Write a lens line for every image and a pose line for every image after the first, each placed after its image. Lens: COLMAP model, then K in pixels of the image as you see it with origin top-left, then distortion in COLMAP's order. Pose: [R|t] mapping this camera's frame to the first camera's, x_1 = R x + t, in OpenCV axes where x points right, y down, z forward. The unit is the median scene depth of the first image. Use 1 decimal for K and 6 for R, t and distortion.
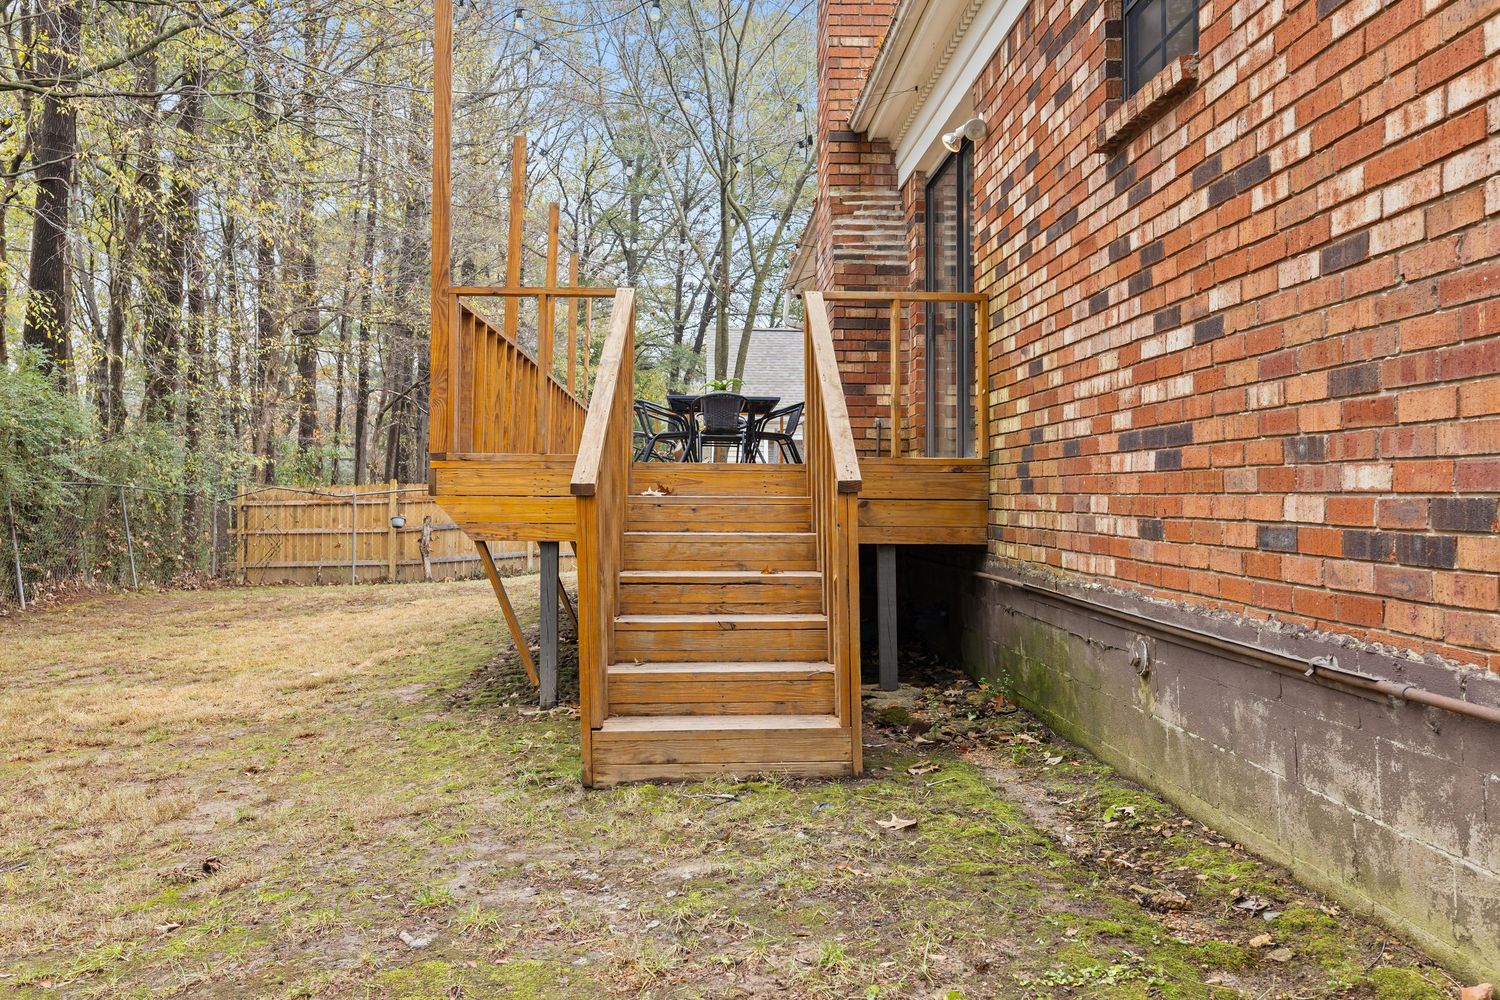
lens RADIAL K [[1261.3, 0, 750.5], [0, 1261.3, 498.2], [0, 0, 1]] dist [0.002423, 0.000001]
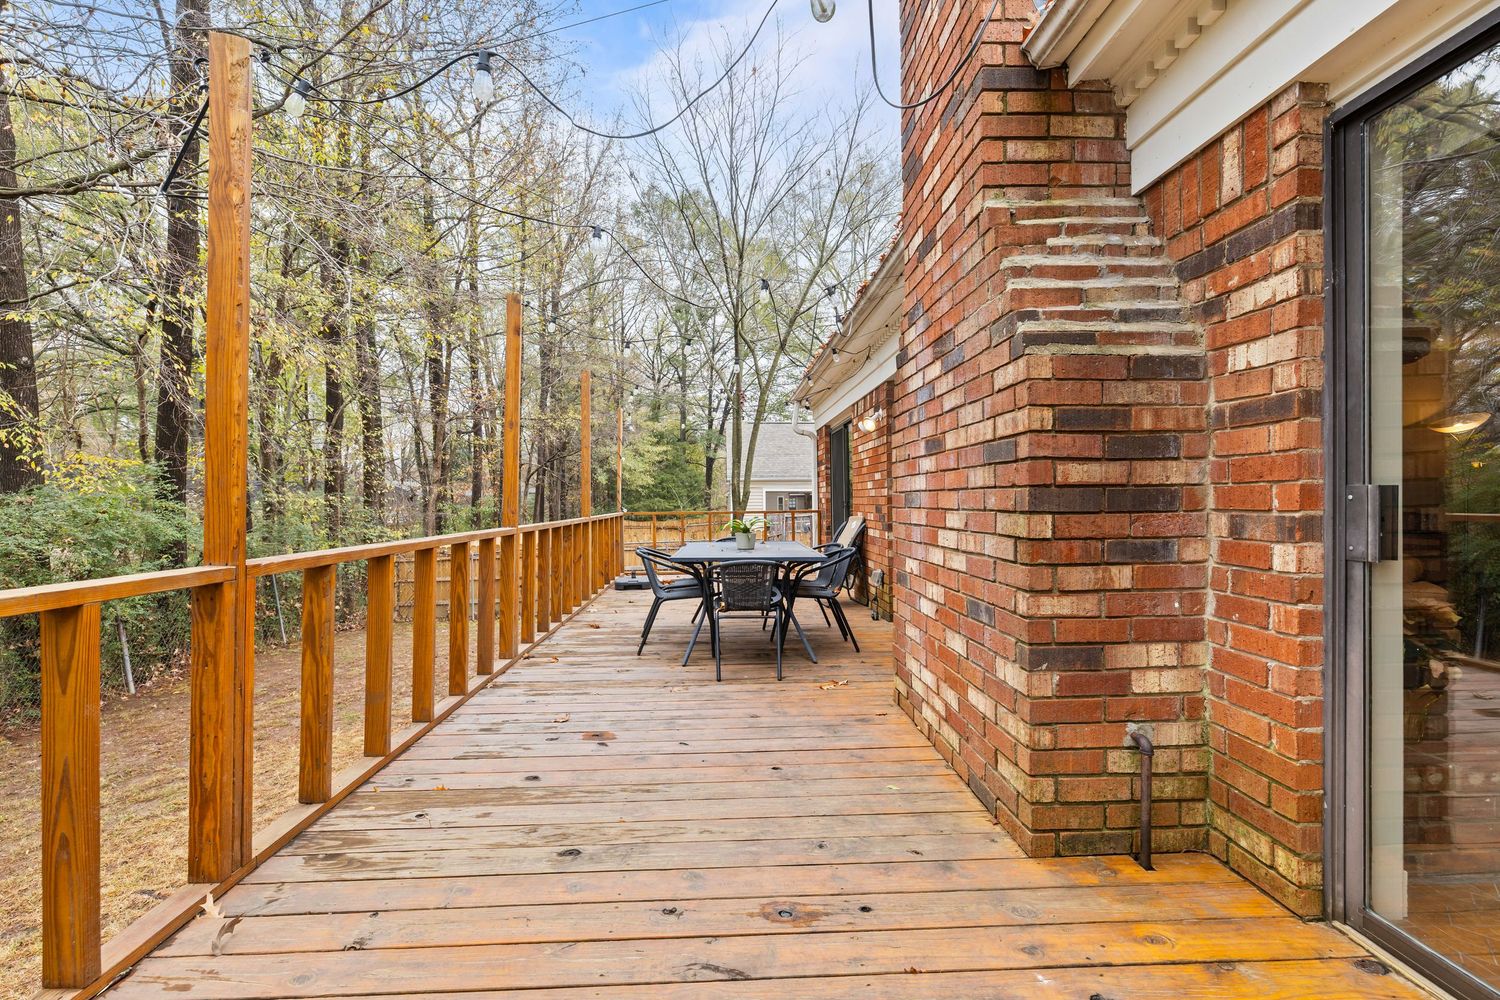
lens RADIAL K [[635.6, 0, 746.2], [0, 635.6, 498.4], [0, 0, 1]] dist [-0.000026, 0.000001]
pose [[0.999800, -0.019004, -0.006285, -0.023801], [0.018971, 0.999806, -0.005256, -0.136053], [0.006384, 0.005136, 0.999966, 0.771743]]
